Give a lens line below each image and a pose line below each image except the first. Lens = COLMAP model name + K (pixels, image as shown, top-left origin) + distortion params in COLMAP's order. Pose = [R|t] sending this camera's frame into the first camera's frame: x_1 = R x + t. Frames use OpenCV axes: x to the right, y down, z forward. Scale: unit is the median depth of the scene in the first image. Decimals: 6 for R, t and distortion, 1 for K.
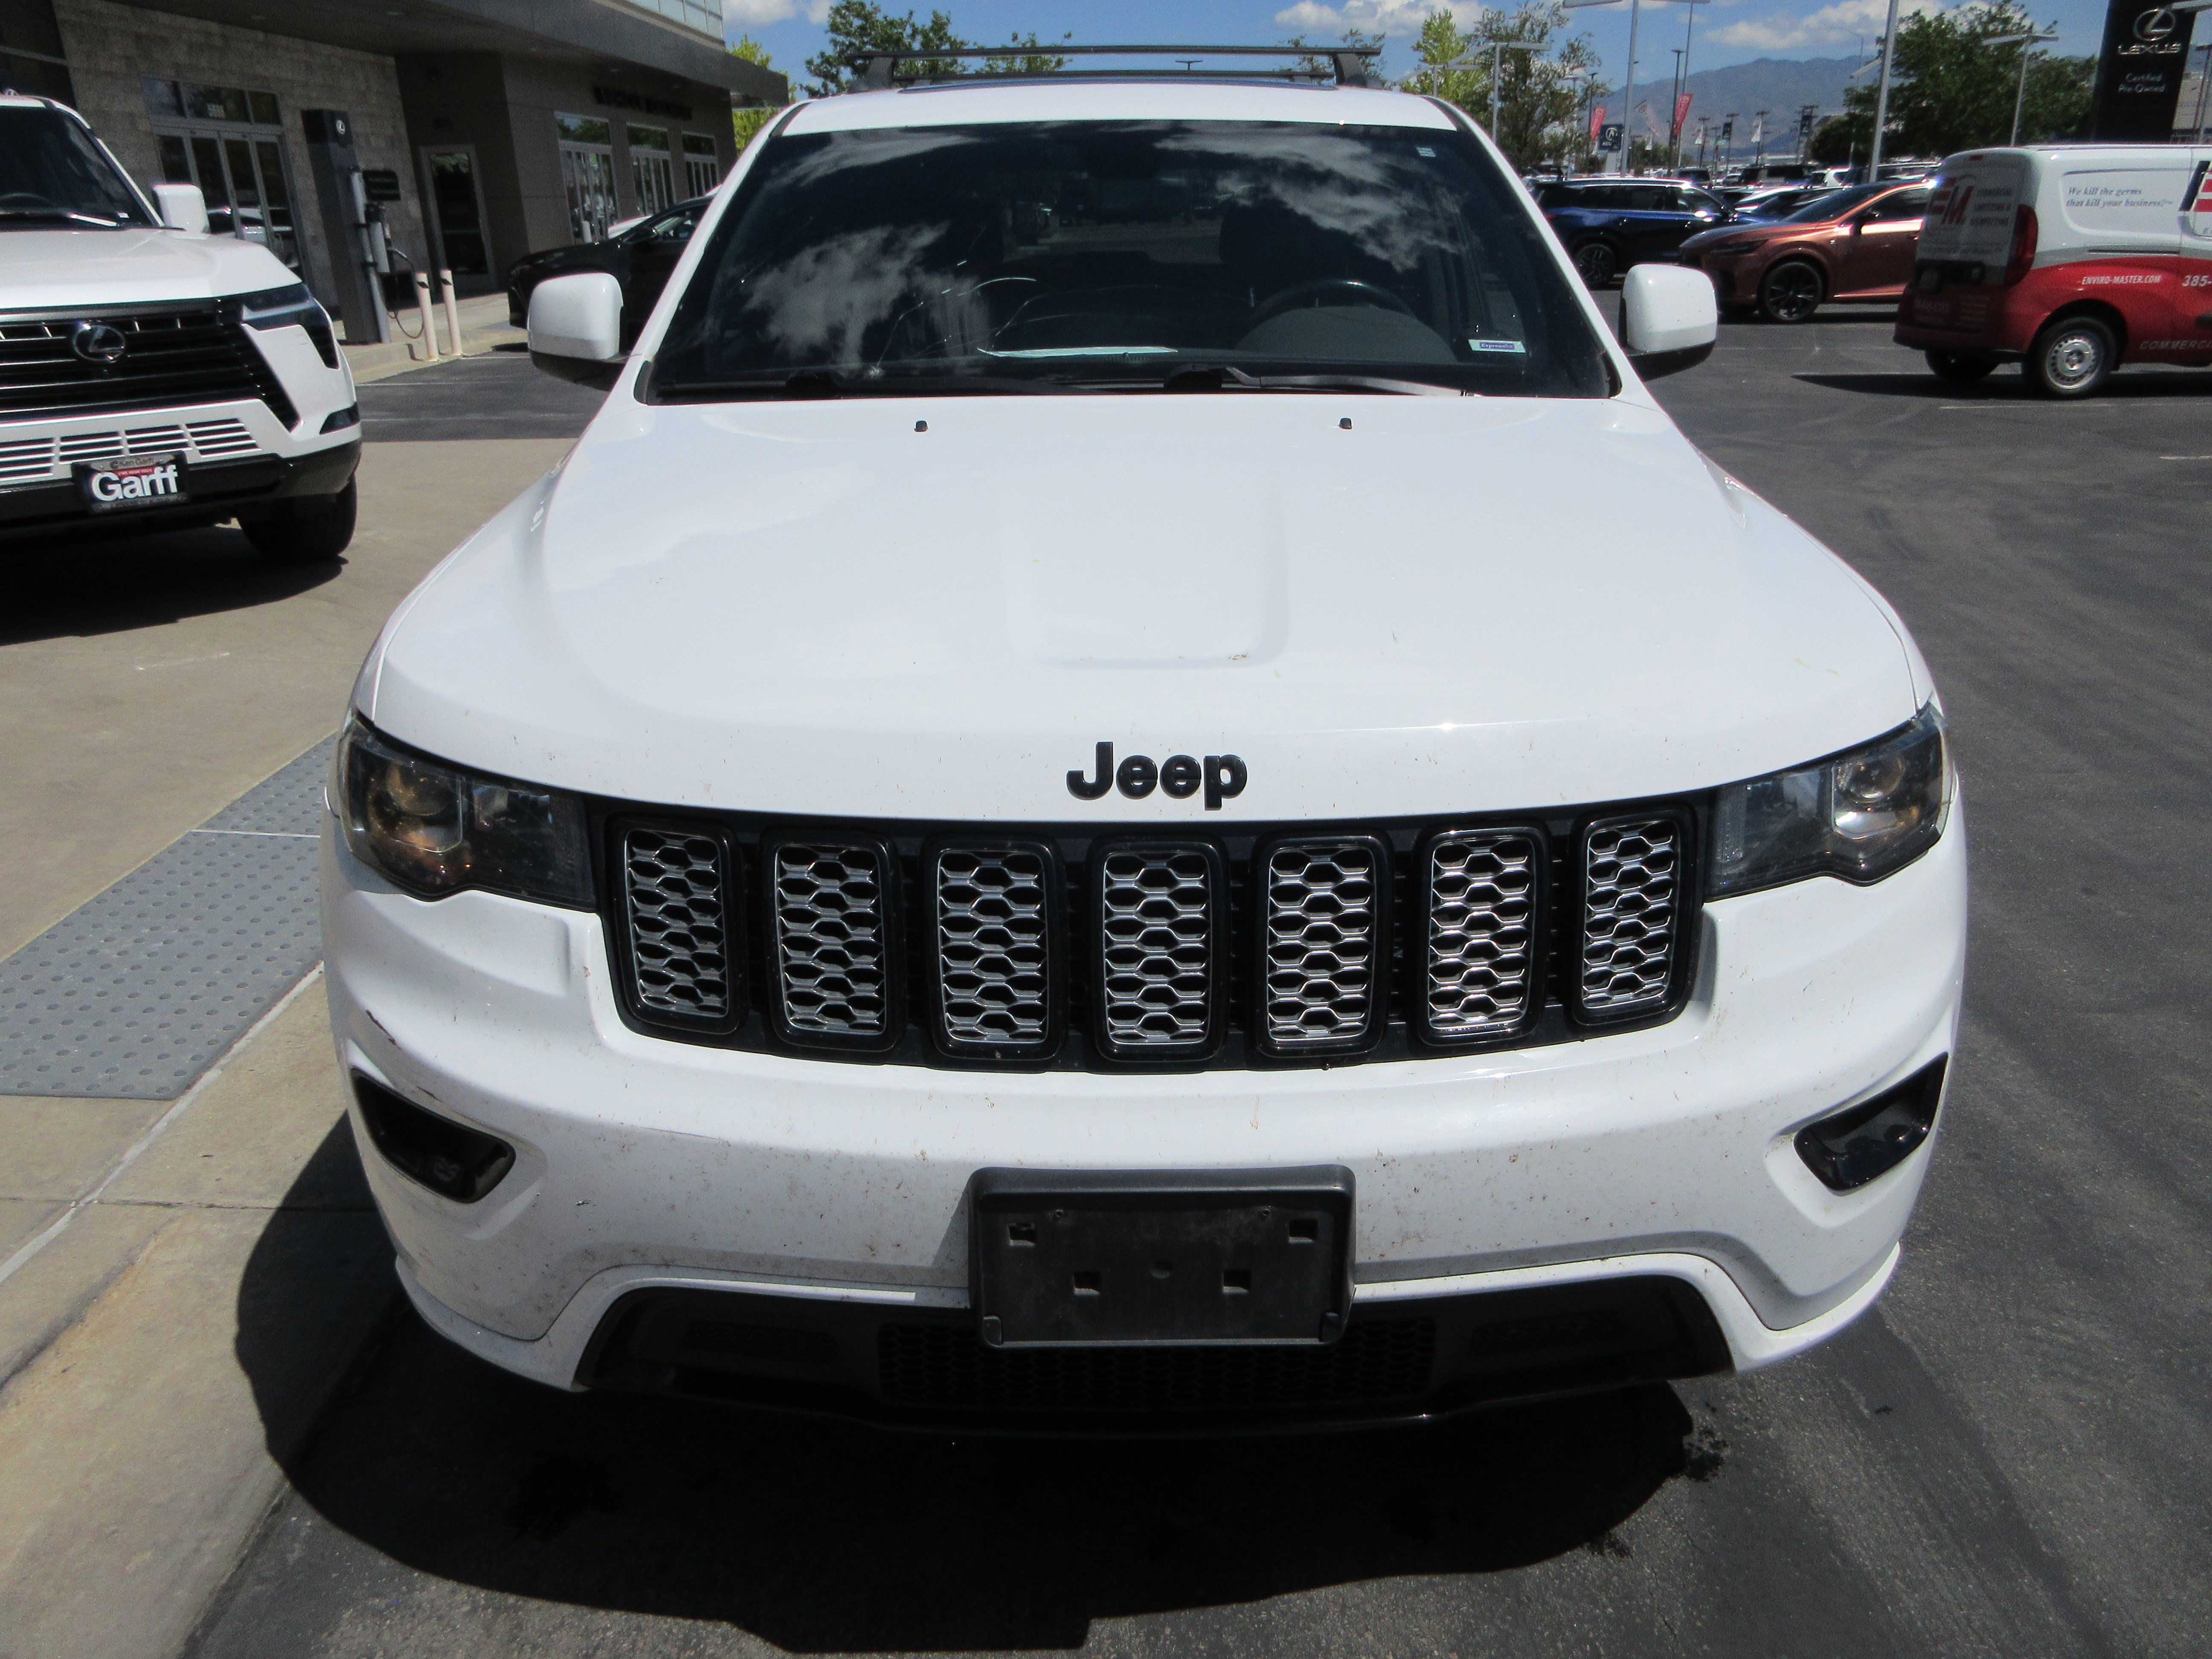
lens RADIAL K [[1639.3, 0, 1098.4], [0, 1639.3, 820.5], [0, 0, 1]] dist [-0.003974, 0.010622]
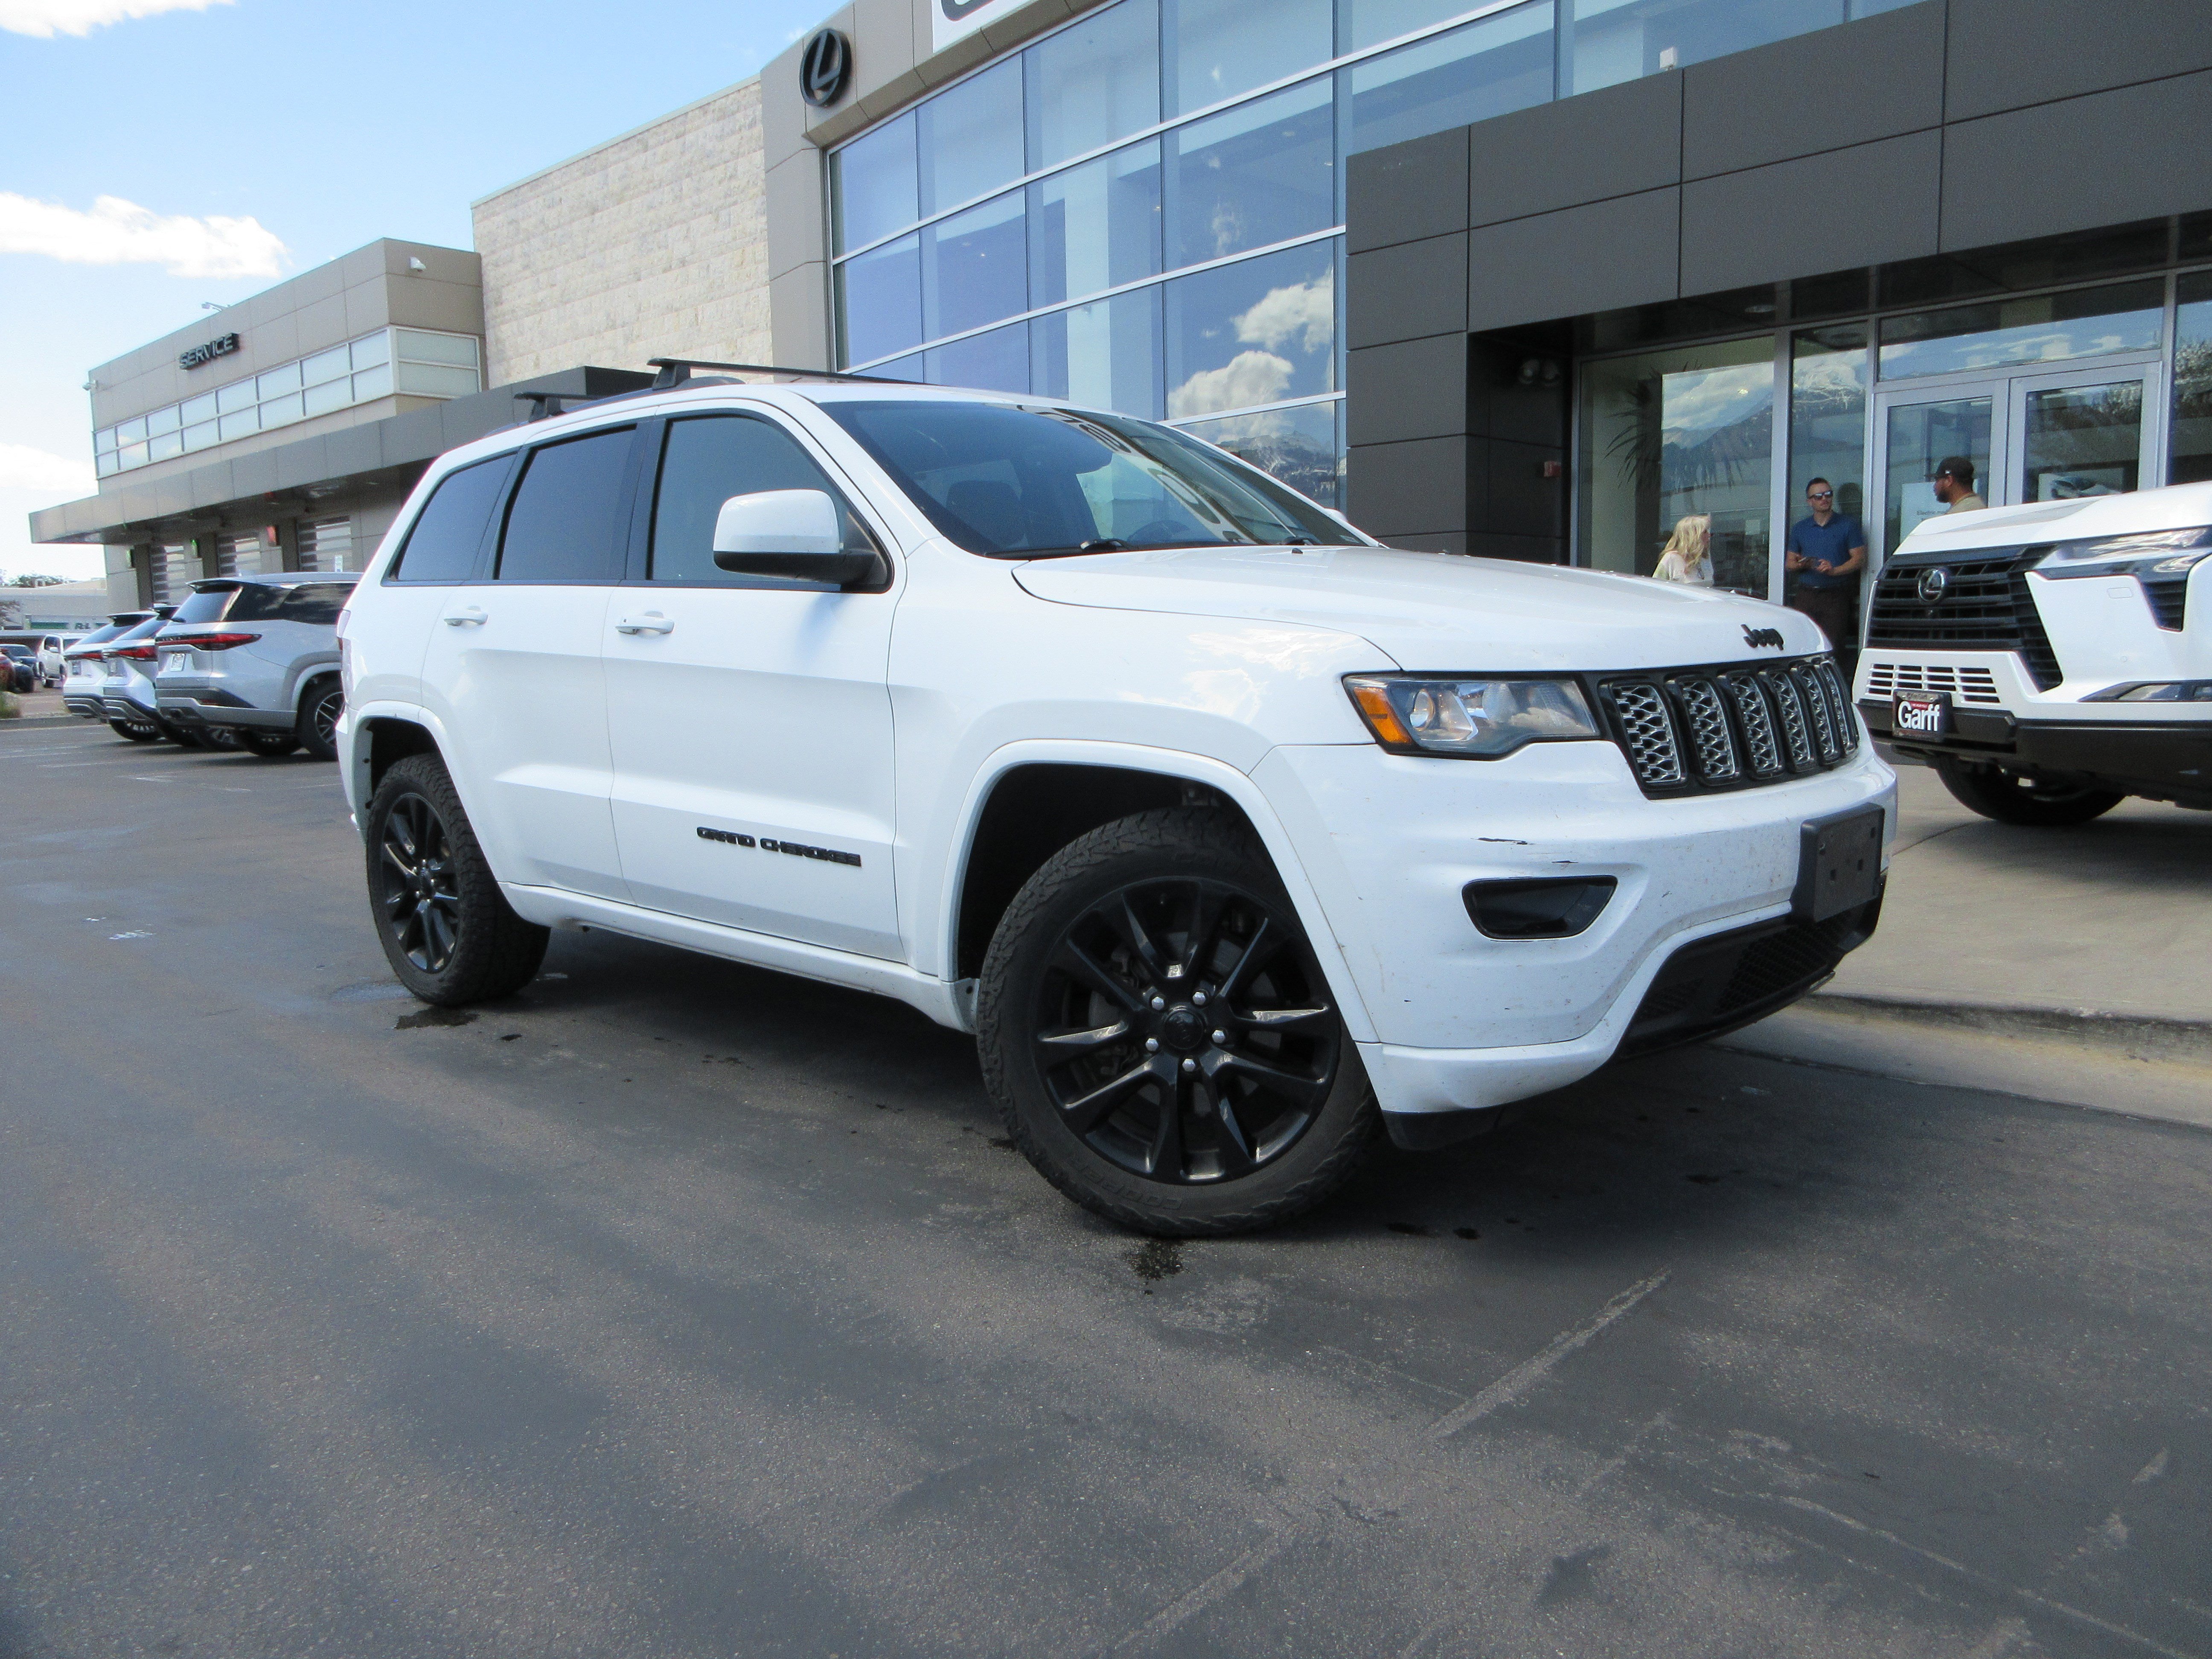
lens RADIAL K [[1639.3, 0, 1110.1], [0, 1639.3, 819.7], [0, 0, 1]] dist [-0.003974, 0.010622]
pose [[-0.690882, 0.127038, -0.711719, 0.491355], [-0.214961, 0.903823, 0.369995, -0.401184], [0.690271, 0.408614, -0.597127, 1.233187]]
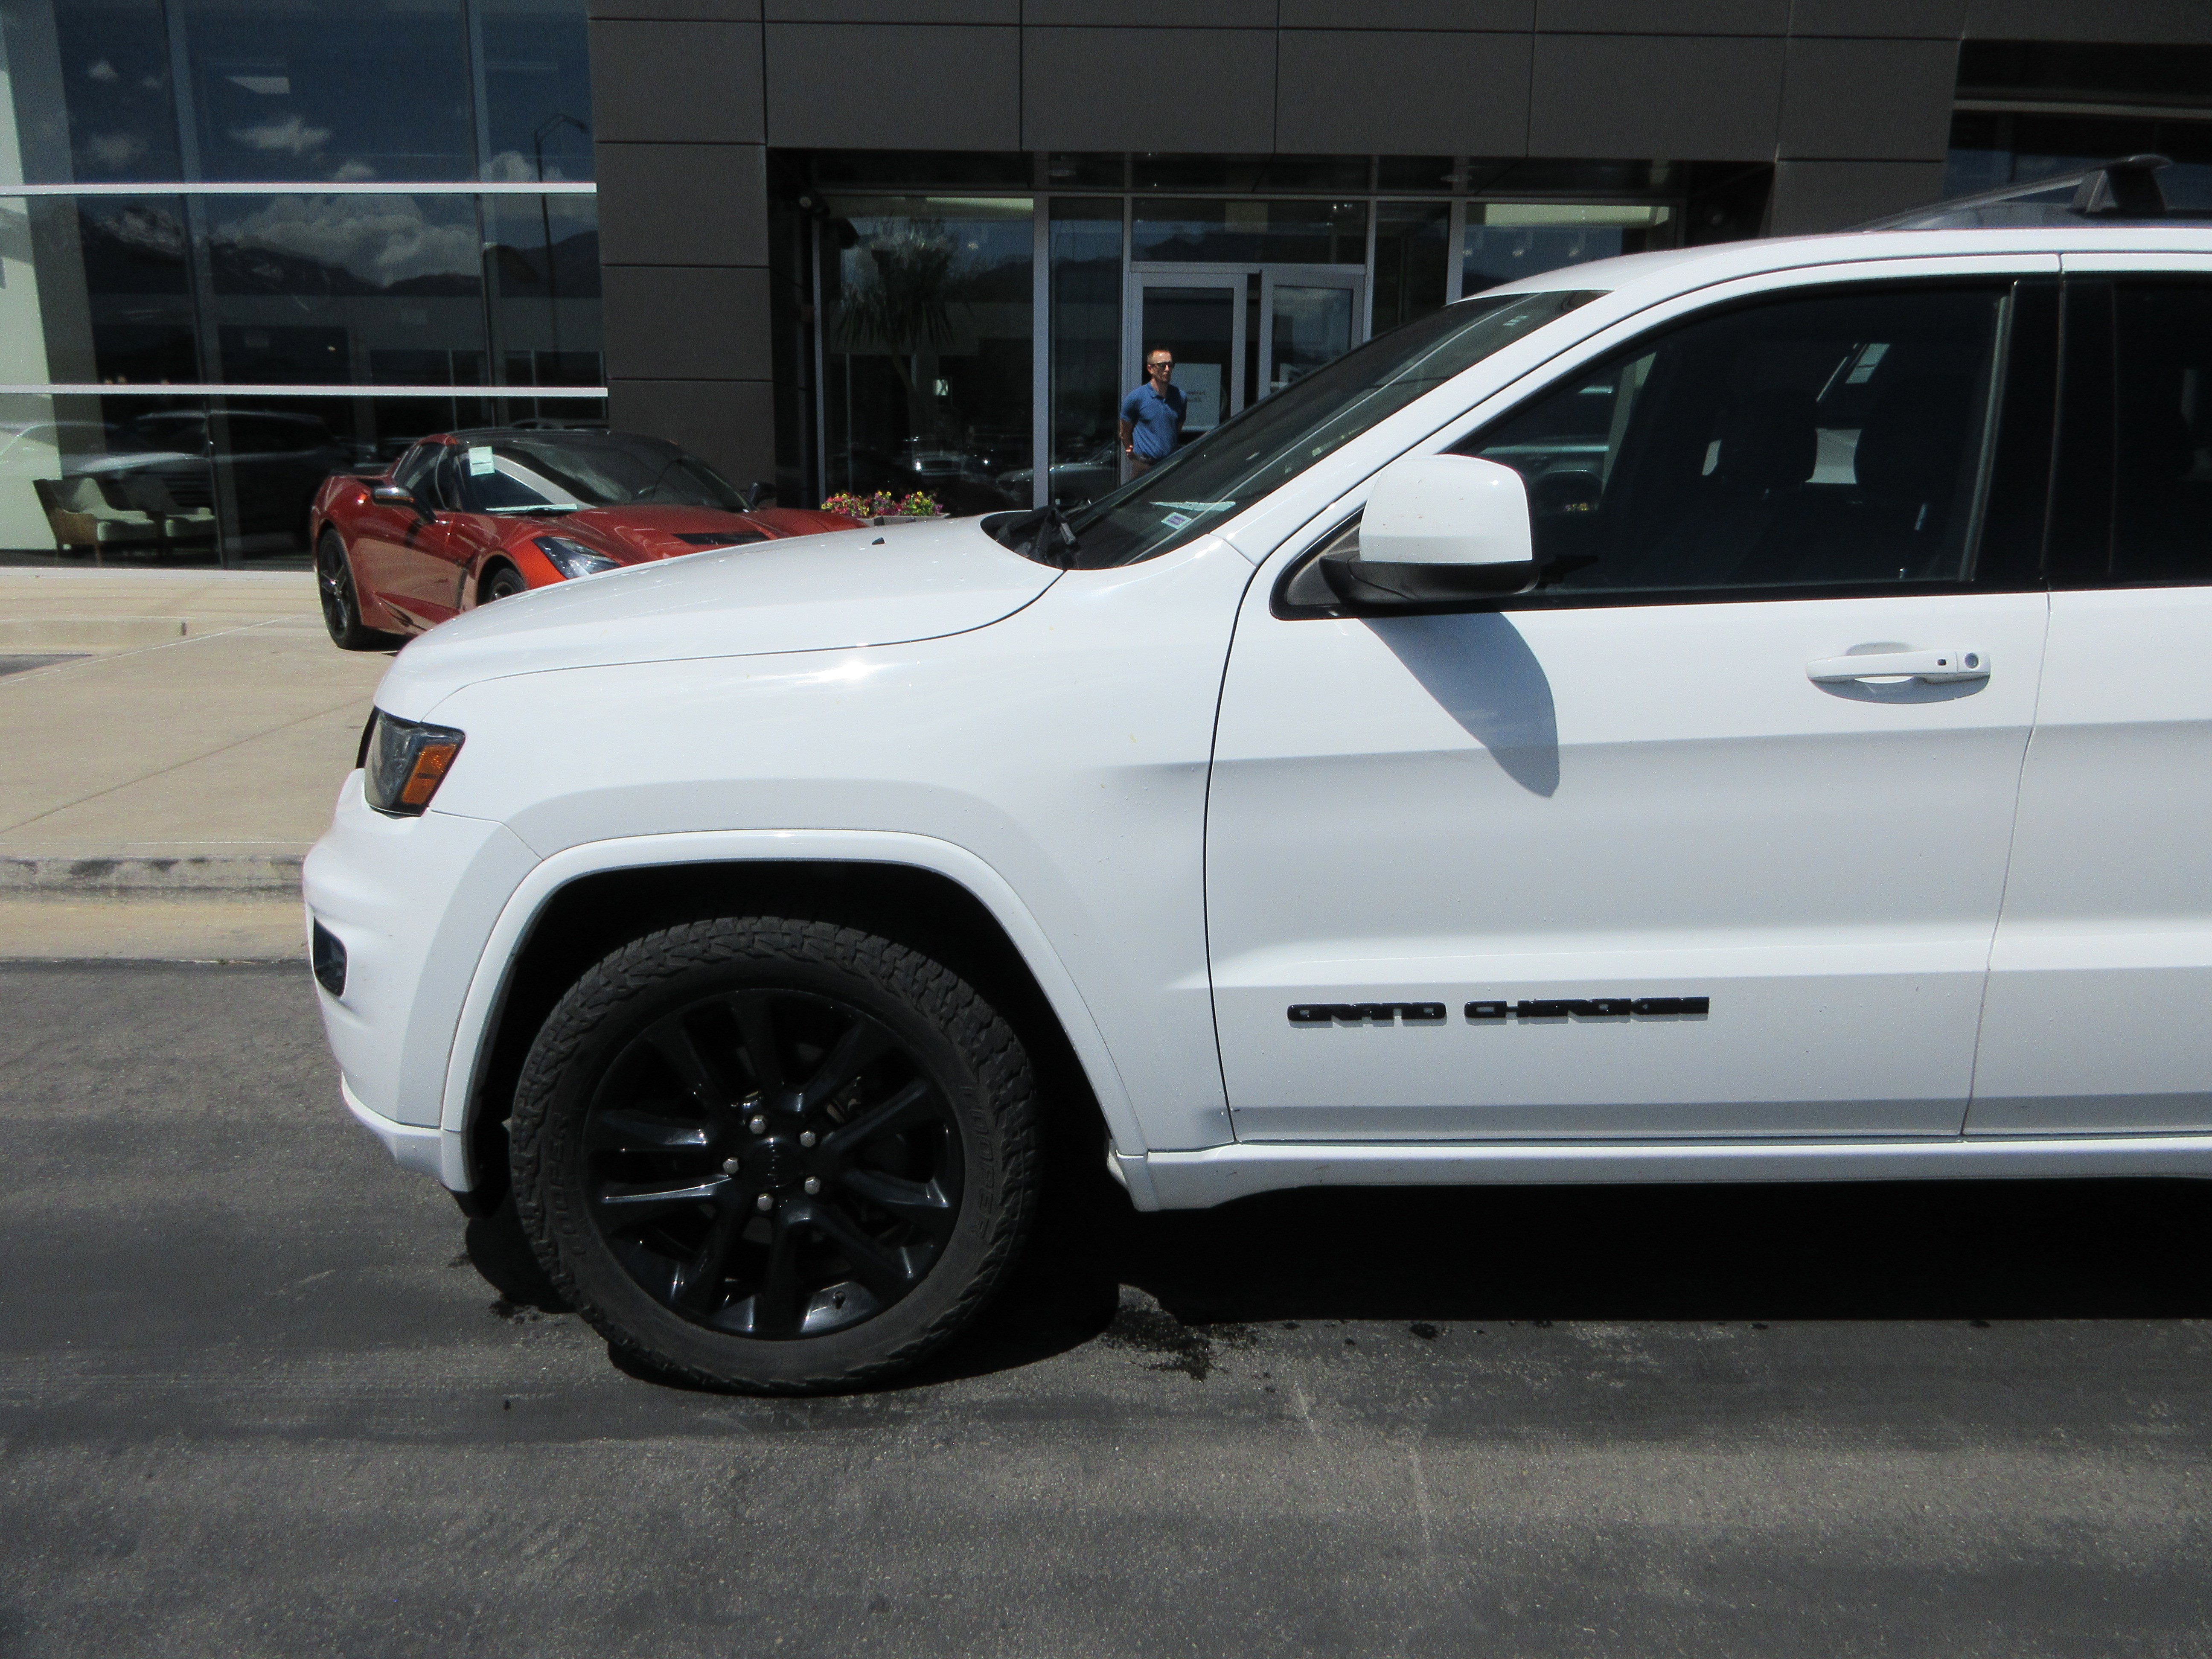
lens RADIAL K [[1639.3, 0, 1108.1], [0, 1639.3, 819.3], [0, 0, 1]] dist [-0.003974, 0.010622]
pose [[0.014375, 0.250302, -0.968061, 0.551264], [-0.368458, 0.901357, 0.227584, -0.153609], [0.929533, 0.353418, 0.105182, 0.420460]]
